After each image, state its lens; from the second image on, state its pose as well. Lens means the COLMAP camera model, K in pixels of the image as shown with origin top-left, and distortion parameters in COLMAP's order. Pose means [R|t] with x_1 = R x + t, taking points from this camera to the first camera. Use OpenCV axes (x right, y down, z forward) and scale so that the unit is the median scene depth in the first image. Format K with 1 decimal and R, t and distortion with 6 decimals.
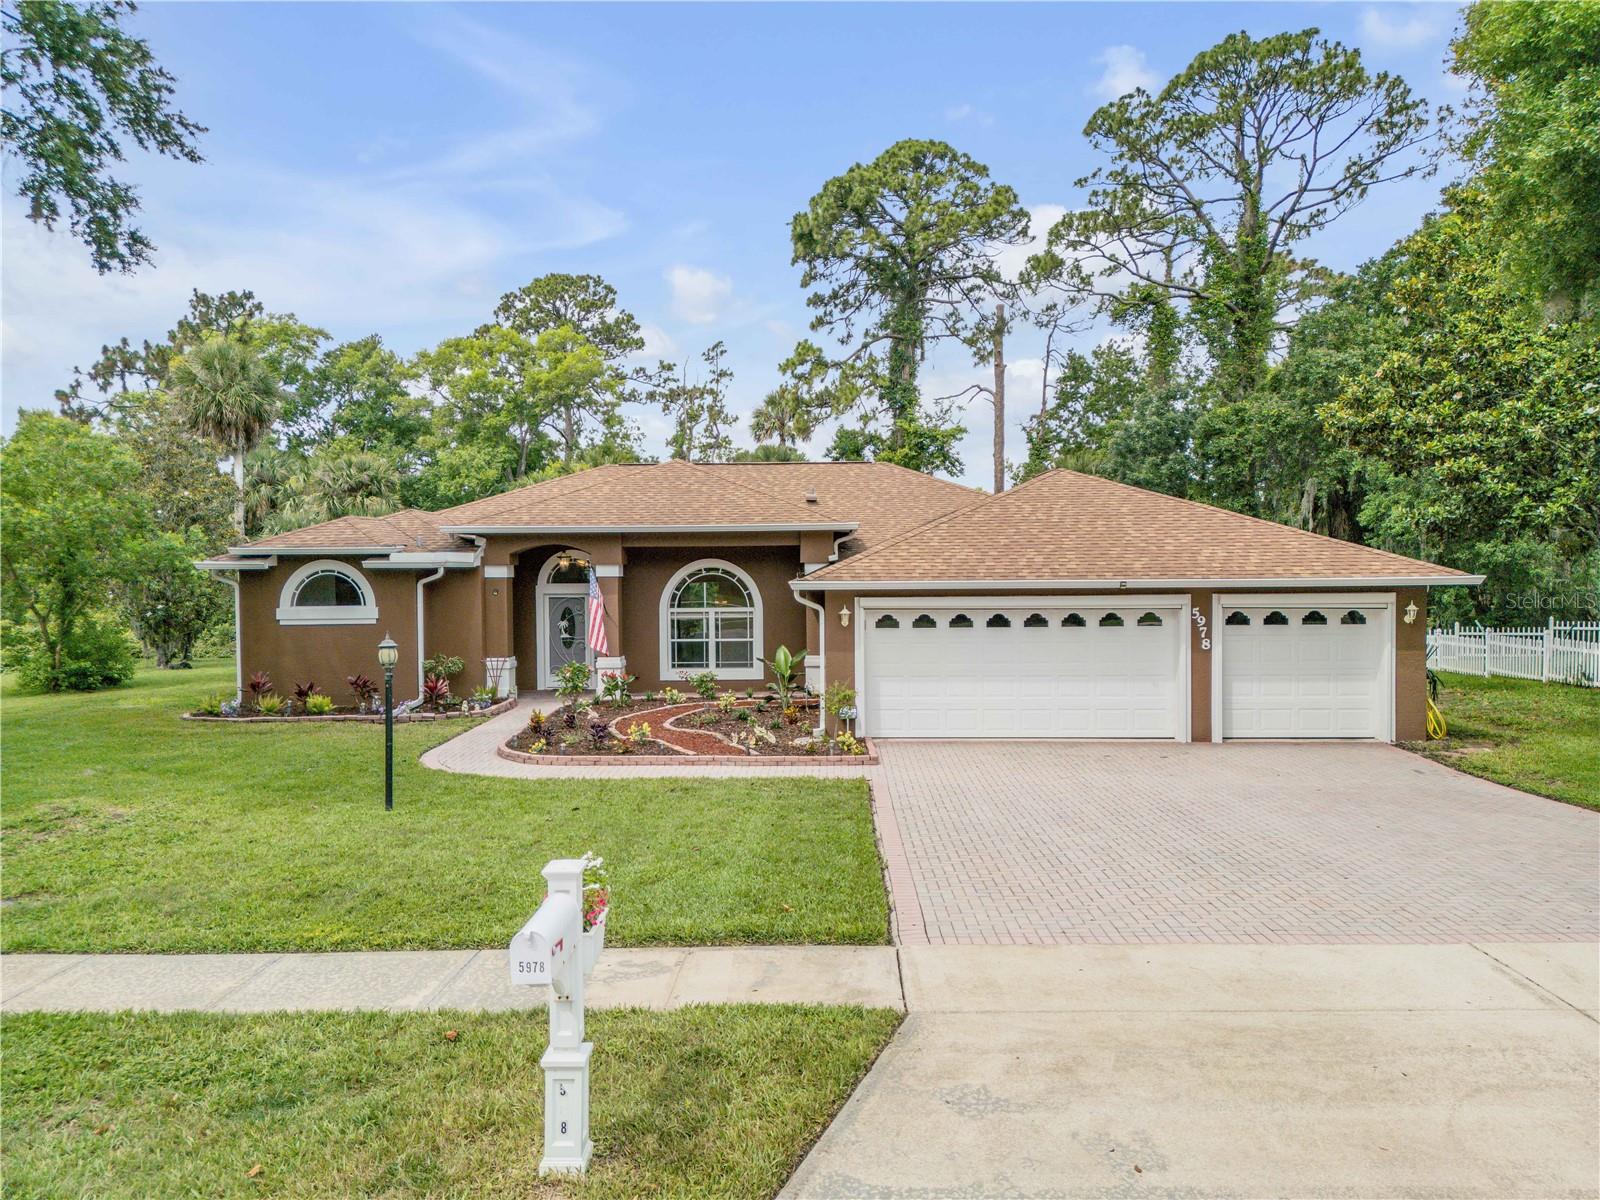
lens RADIAL K [[1121.6, 0, 800.0], [0, 1121.6, 600.0], [0, 0, 1]] dist [0.085823, -0.089666]
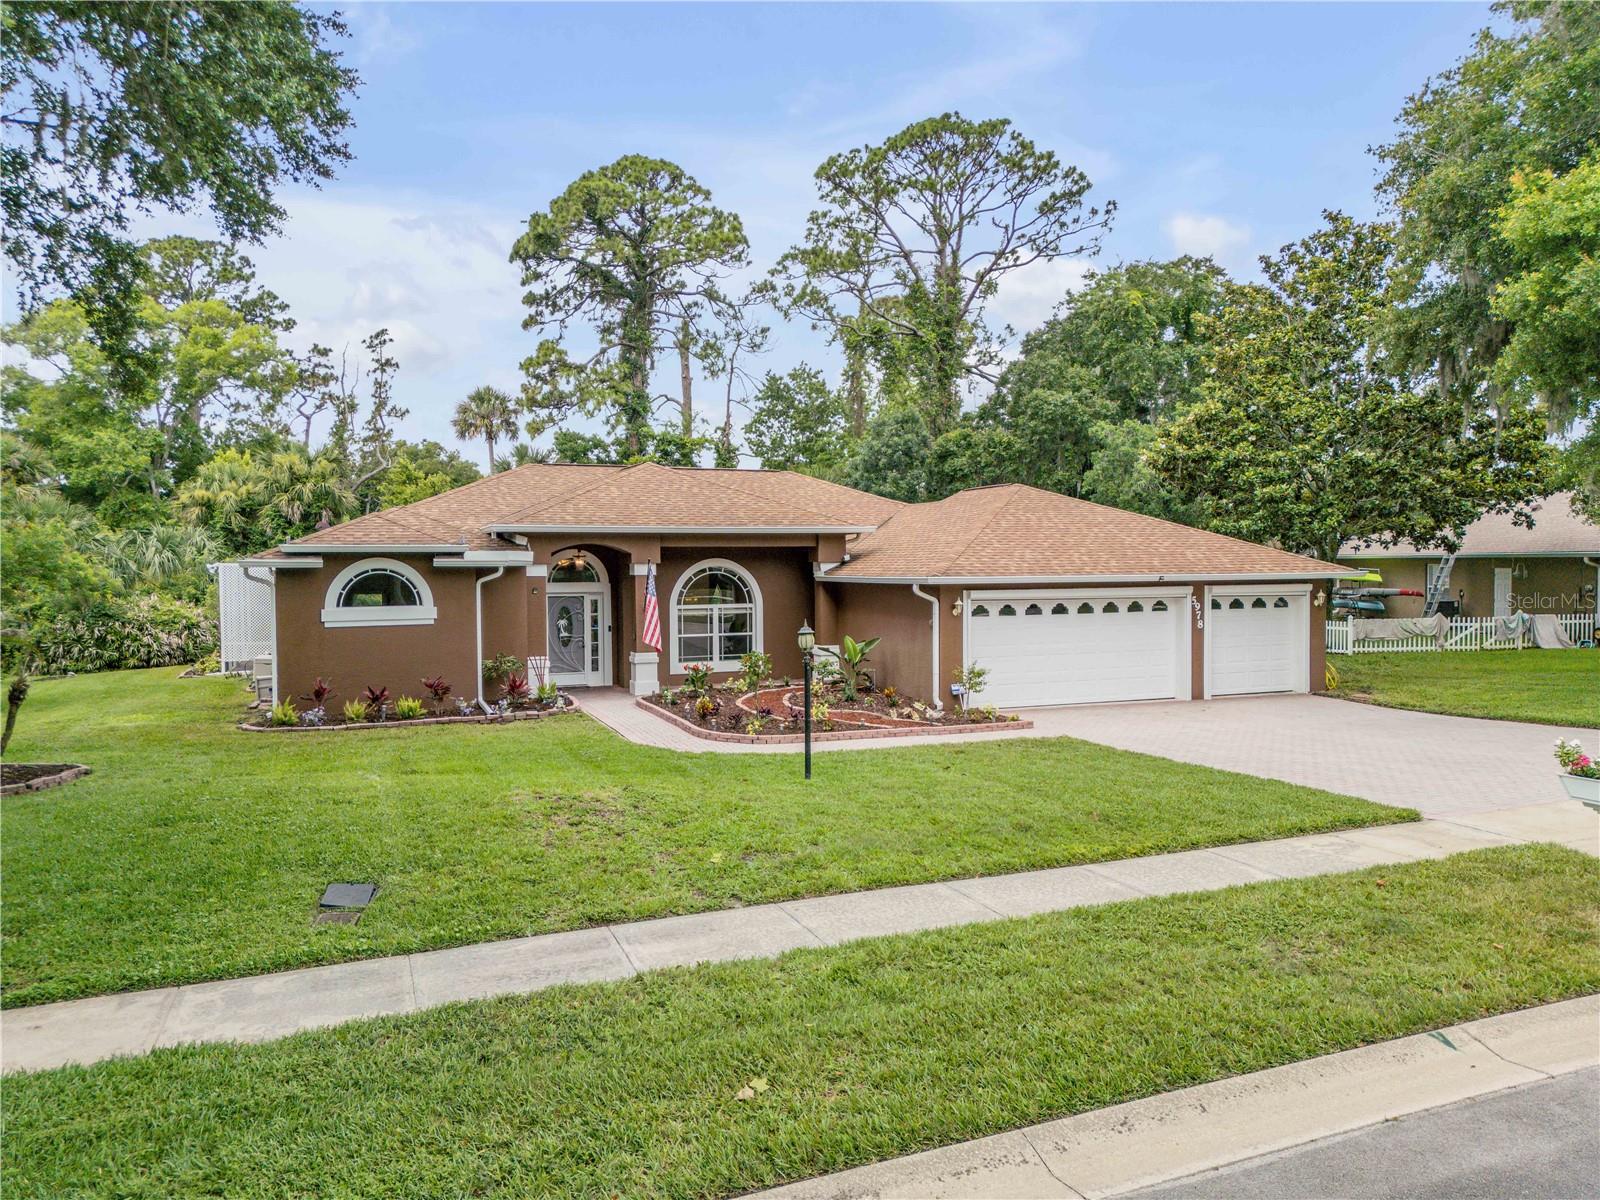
lens RADIAL K [[1121.6, 0, 800.0], [0, 1121.6, 600.0], [0, 0, 1]] dist [0.085823, -0.089666]
pose [[0.918366, -0.011319, 0.395570, -0.423533], [0.012698, 0.999919, -0.000869, 0.004694], [-0.395528, 0.005821, 0.918435, -0.010048]]
